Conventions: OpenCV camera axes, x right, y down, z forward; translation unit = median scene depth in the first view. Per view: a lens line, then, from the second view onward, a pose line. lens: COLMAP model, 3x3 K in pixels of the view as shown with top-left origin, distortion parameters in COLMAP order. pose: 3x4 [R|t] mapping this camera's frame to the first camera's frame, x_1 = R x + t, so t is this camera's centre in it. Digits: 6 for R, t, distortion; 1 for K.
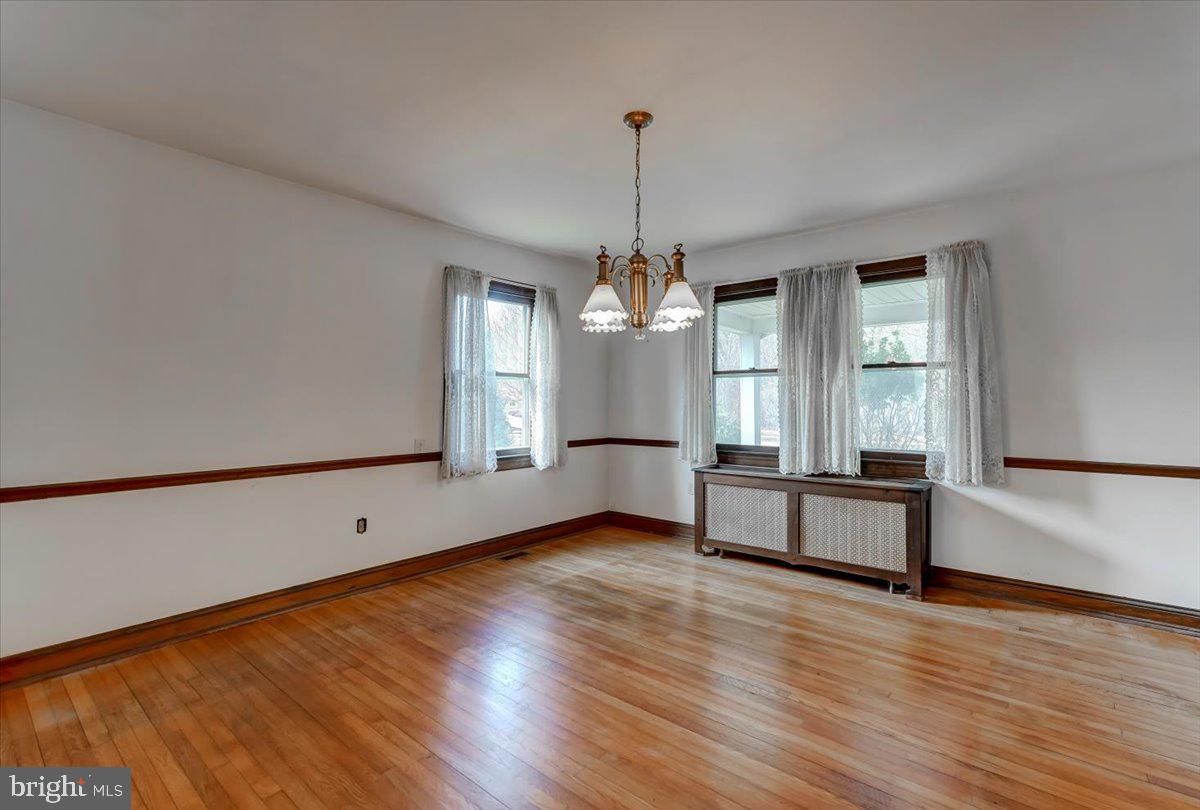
lens RADIAL K [[546.5, 0, 598.4], [0, 546.5, 395.1], [0, 0, 1]] dist [-0.000184, 0.000206]
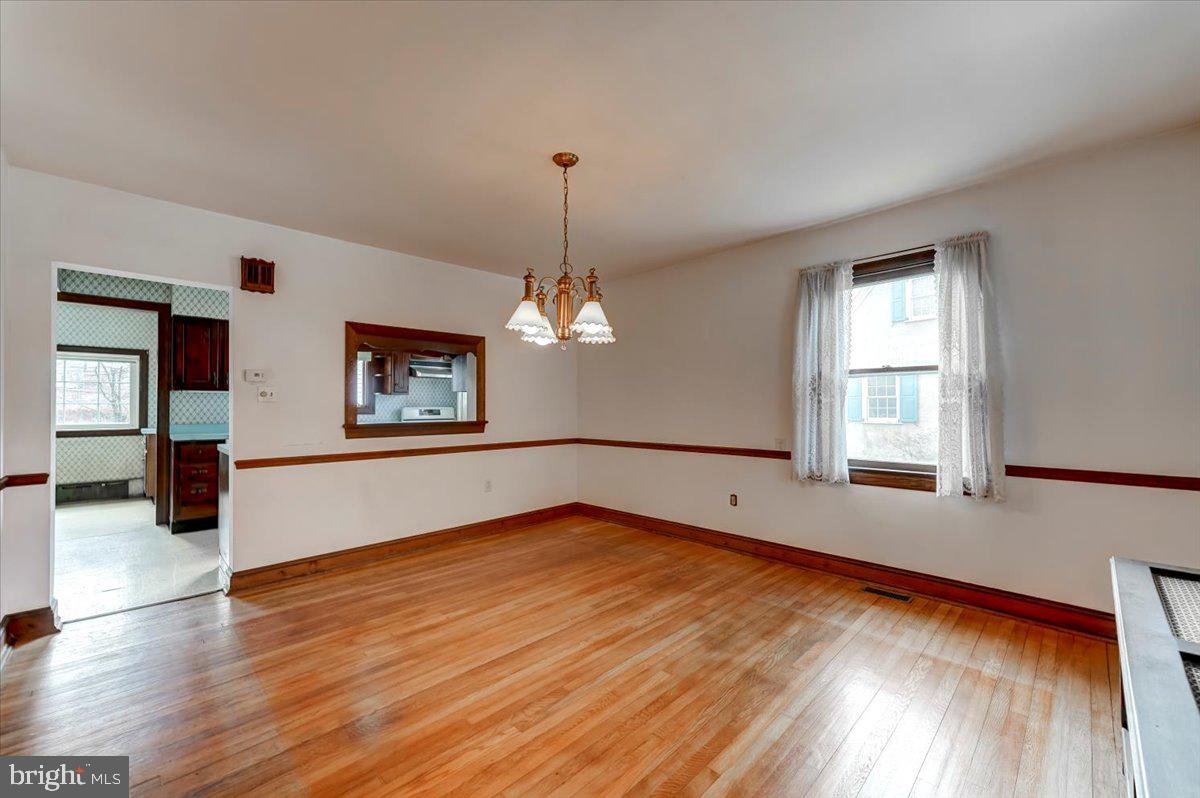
lens RADIAL K [[484.3, 0, 598.5], [0, 484.3, 401.4], [0, 0, 1]] dist [0.000557, -0.000091]
pose [[-0.096736, -0.009383, -0.995266, 0.732346], [0.014218, 0.999841, -0.010808, 0.013076], [0.995209, -0.015196, -0.096587, 0.786272]]
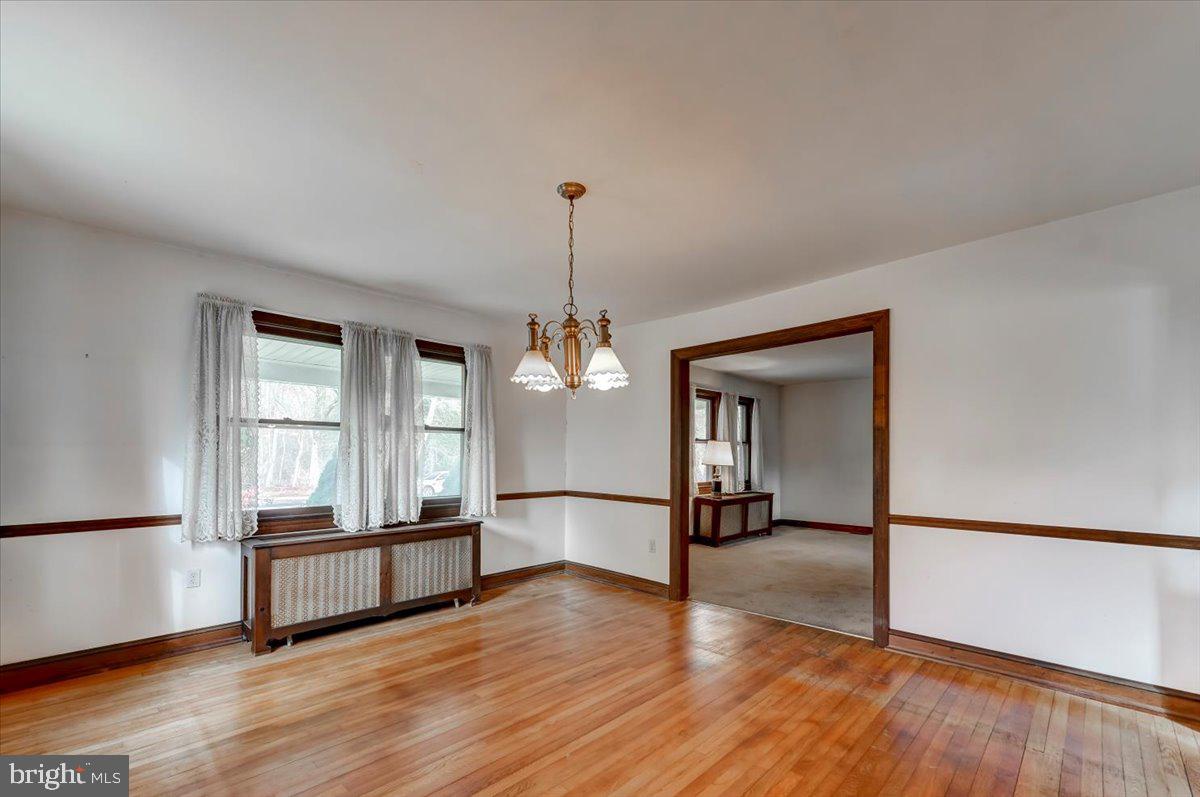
lens RADIAL K [[499.1, 0, 597.7], [0, 499.1, 458.8], [0, 0, 1]] dist [0.040276, 0.000019]
pose [[0.095410, 0.001492, 0.995437, -0.609190], [-0.013429, 0.999910, -0.000211, 0.010808], [-0.995348, -0.013347, 0.095421, 0.573168]]
